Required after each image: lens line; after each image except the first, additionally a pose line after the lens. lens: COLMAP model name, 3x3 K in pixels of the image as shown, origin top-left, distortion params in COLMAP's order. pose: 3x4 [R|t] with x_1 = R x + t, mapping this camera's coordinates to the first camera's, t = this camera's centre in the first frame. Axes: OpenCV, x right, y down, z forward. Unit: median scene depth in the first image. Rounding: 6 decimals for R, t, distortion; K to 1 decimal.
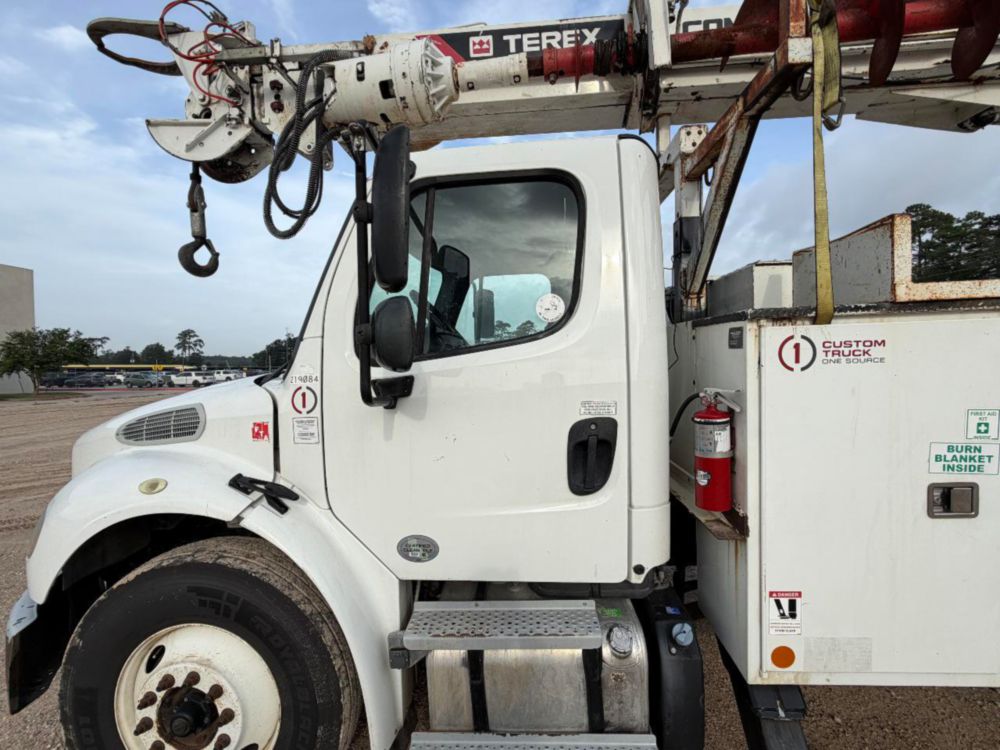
lens RADIAL K [[451.6, 0, 477.0], [0, 451.6, 372.5], [0, 0, 1]] dist [-0.004572, -0.000121]
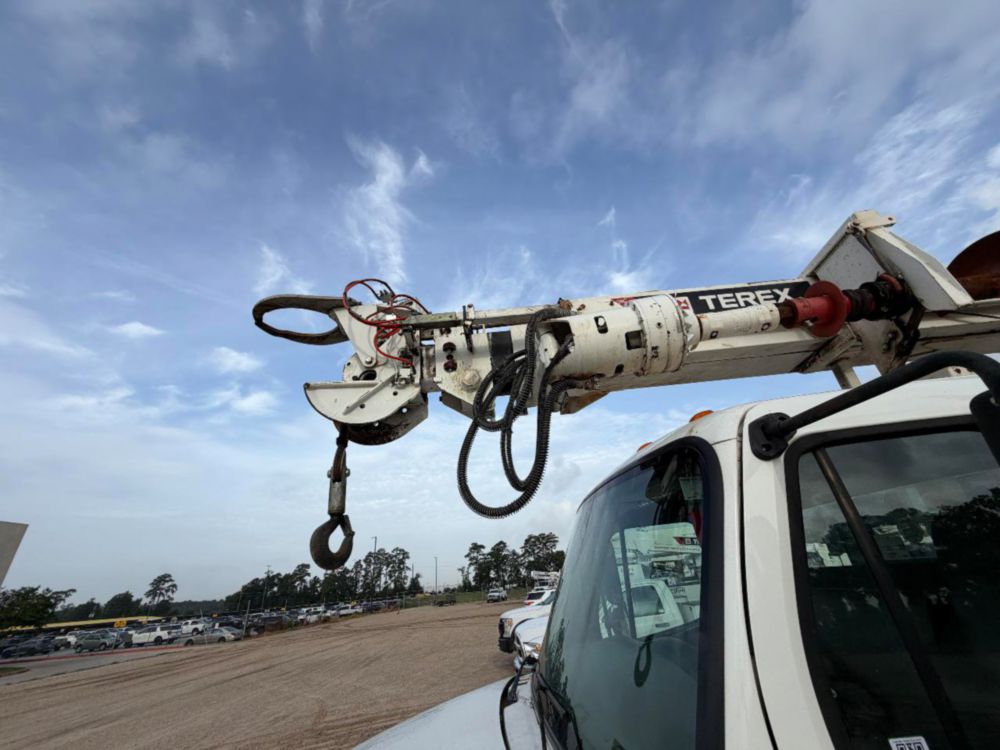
lens RADIAL K [[396.7, 0, 498.6], [0, 396.7, 376.4], [0, 0, 1]] dist [-0.001352, 0.000214]
pose [[0.995628, -0.038290, 0.085201, -0.483207], [0.075678, 0.865323, -0.495469, -0.182631], [-0.054755, 0.499750, 0.864437, 0.343080]]
